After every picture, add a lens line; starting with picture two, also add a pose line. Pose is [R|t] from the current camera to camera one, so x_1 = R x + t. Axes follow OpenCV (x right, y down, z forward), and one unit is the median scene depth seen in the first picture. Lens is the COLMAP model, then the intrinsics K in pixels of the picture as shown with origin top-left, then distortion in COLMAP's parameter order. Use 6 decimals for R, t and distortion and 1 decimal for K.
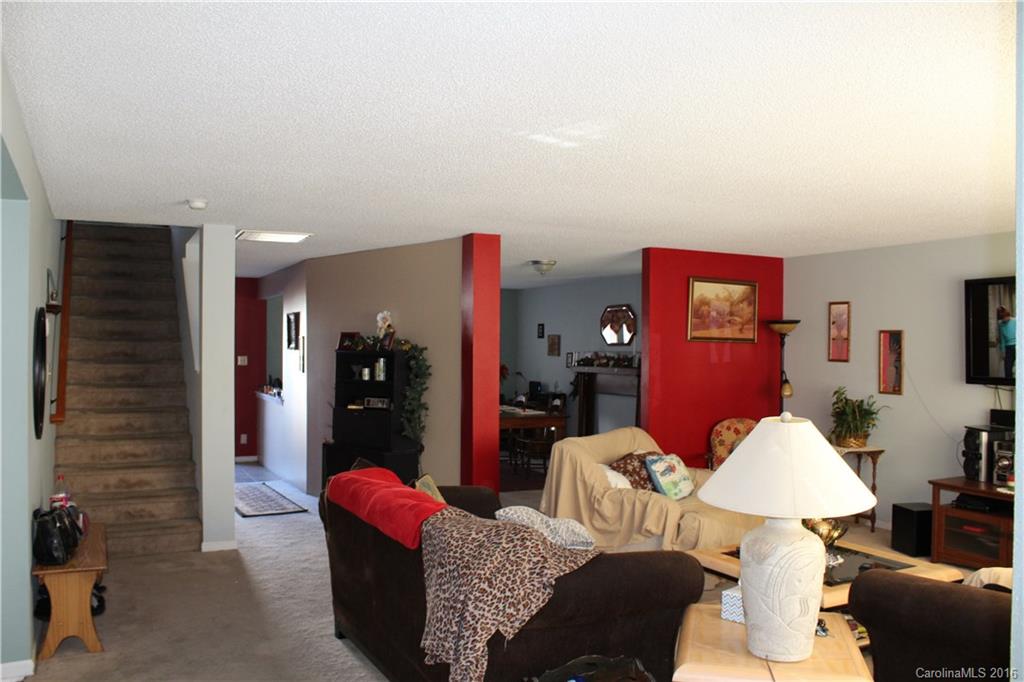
lens RADIAL K [[850.9, 0, 505.1], [0, 850.9, 337.5], [0, 0, 1]] dist [-0.145173, 0.118908]
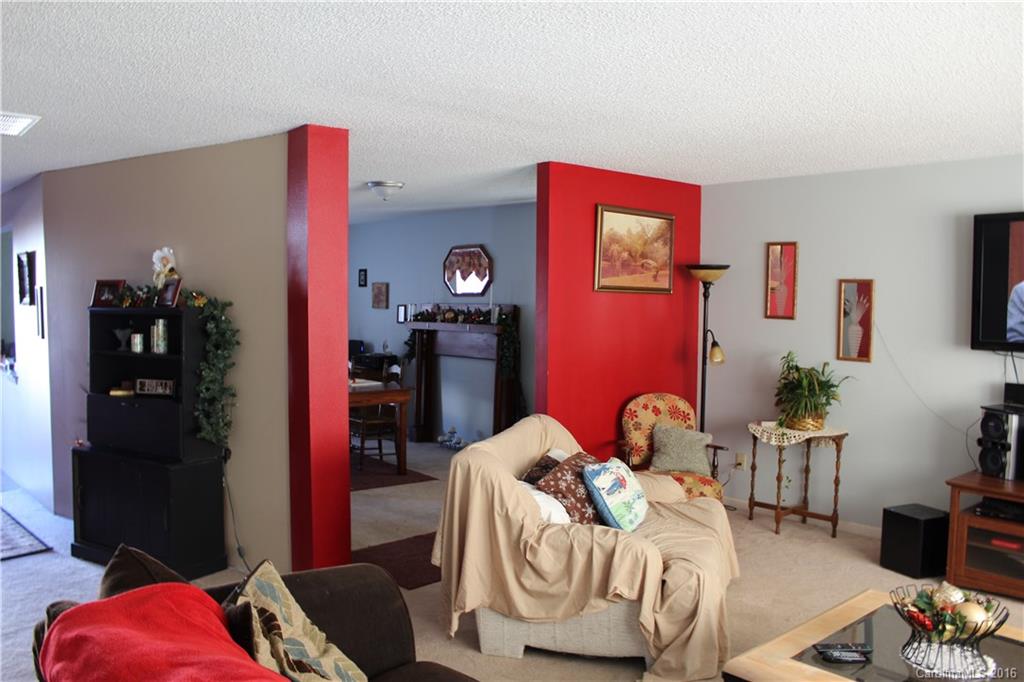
lens RADIAL K [[850.9, 0, 500.0], [0, 850.9, 346.4], [0, 0, 1]] dist [-0.145173, 0.118908]
pose [[0.970367, -0.016134, 0.241097, -0.045222], [-0.001208, 0.997432, 0.071611, -0.000965], [-0.241633, -0.069780, 0.967855, 0.299239]]
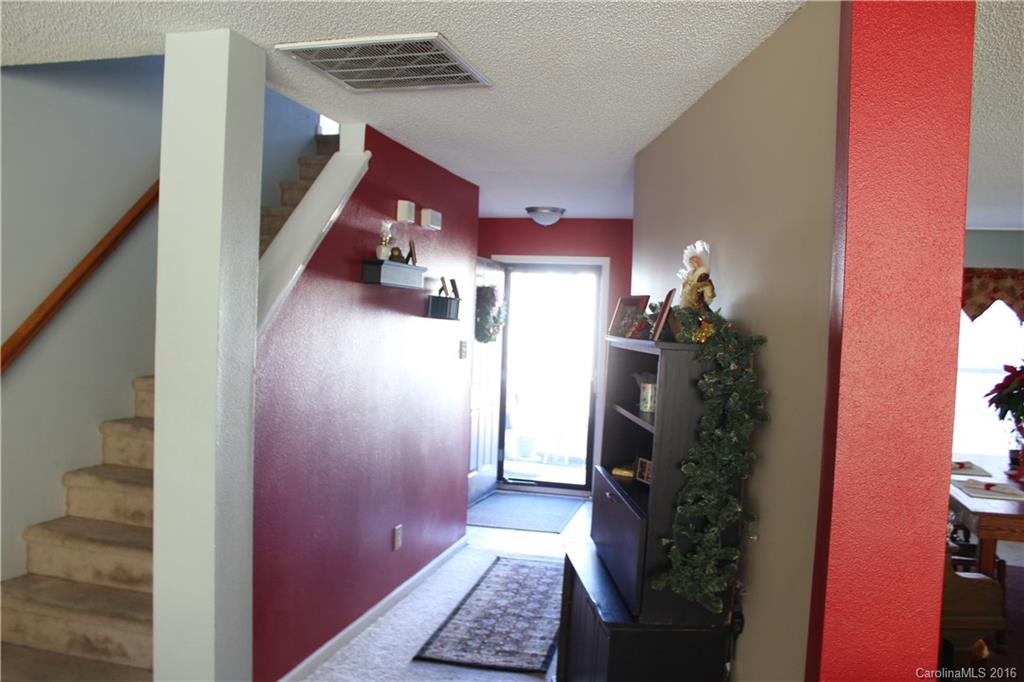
lens RADIAL K [[850.9, 0, 496.2], [0, 850.9, 347.5], [0, 0, 1]] dist [-0.145173, 0.118908]
pose [[0.752082, 0.046617, -0.657419, 0.045191], [-0.026932, 0.998836, 0.040017, 0.004974], [0.658519, -0.012391, 0.752462, 0.640886]]
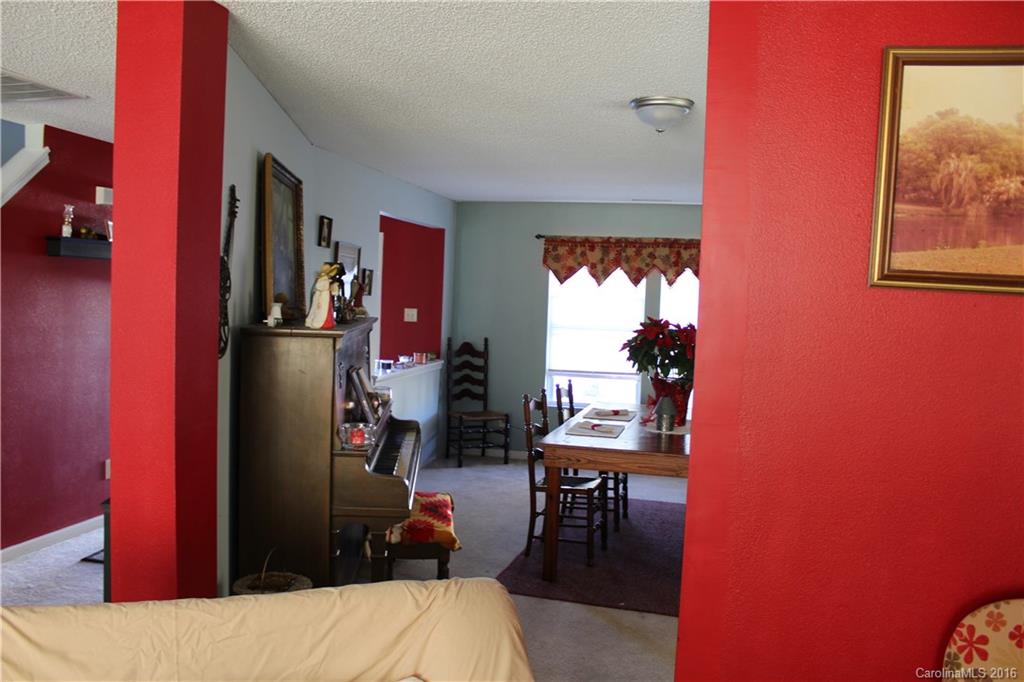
lens RADIAL K [[850.9, 0, 485.9], [0, 850.9, 346.2], [0, 0, 1]] dist [-0.145173, 0.118908]
pose [[0.761682, 0.059161, -0.645245, 0.297901], [-0.023932, 0.997712, 0.063227, 0.009702], [0.647509, -0.032717, 0.761355, 0.719821]]
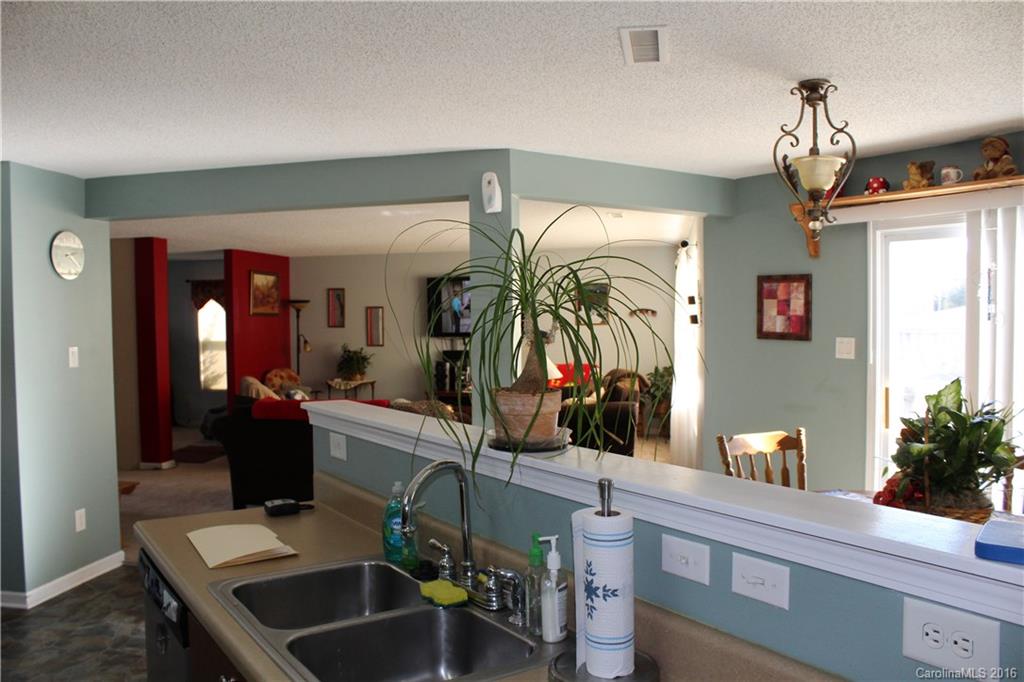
lens RADIAL K [[850.9, 0, 510.5], [0, 850.9, 338.3], [0, 0, 1]] dist [-0.145173, 0.118908]
pose [[0.611416, -0.040334, 0.790281, -0.633730], [0.011434, 0.999046, 0.042143, -0.012595], [-0.791227, -0.016731, 0.611294, -0.203718]]
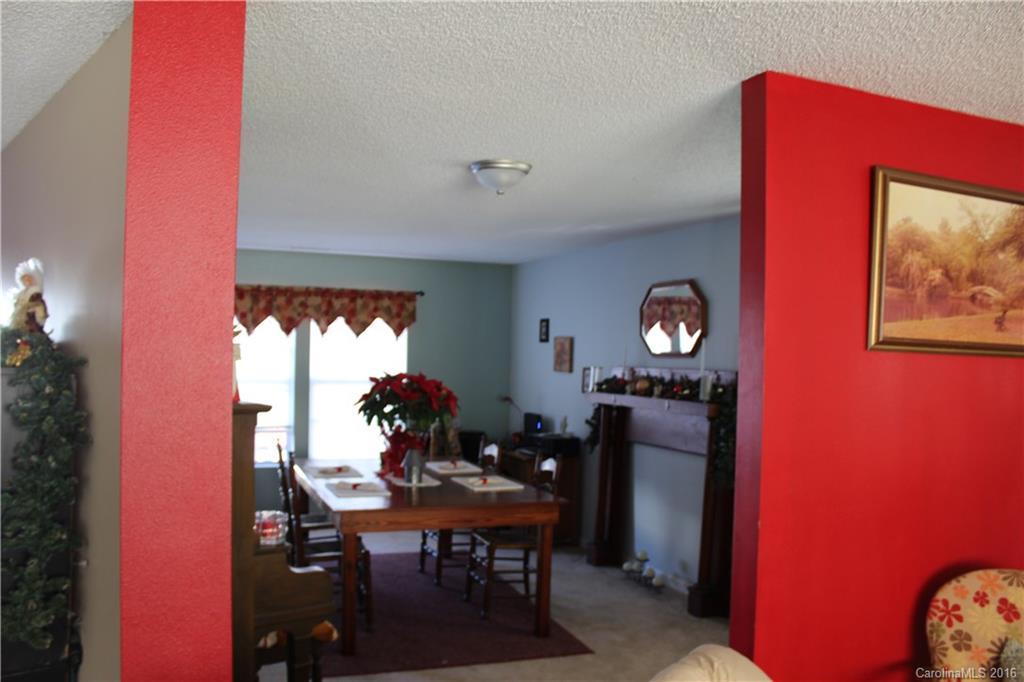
lens RADIAL K [[850.9, 0, 497.0], [0, 850.9, 348.1], [0, 0, 1]] dist [-0.145173, 0.118908]
pose [[0.997323, 0.012916, -0.071977, 0.087414], [-0.012600, 0.999909, 0.004839, 0.003853], [0.072033, -0.003919, 0.997395, 0.650701]]
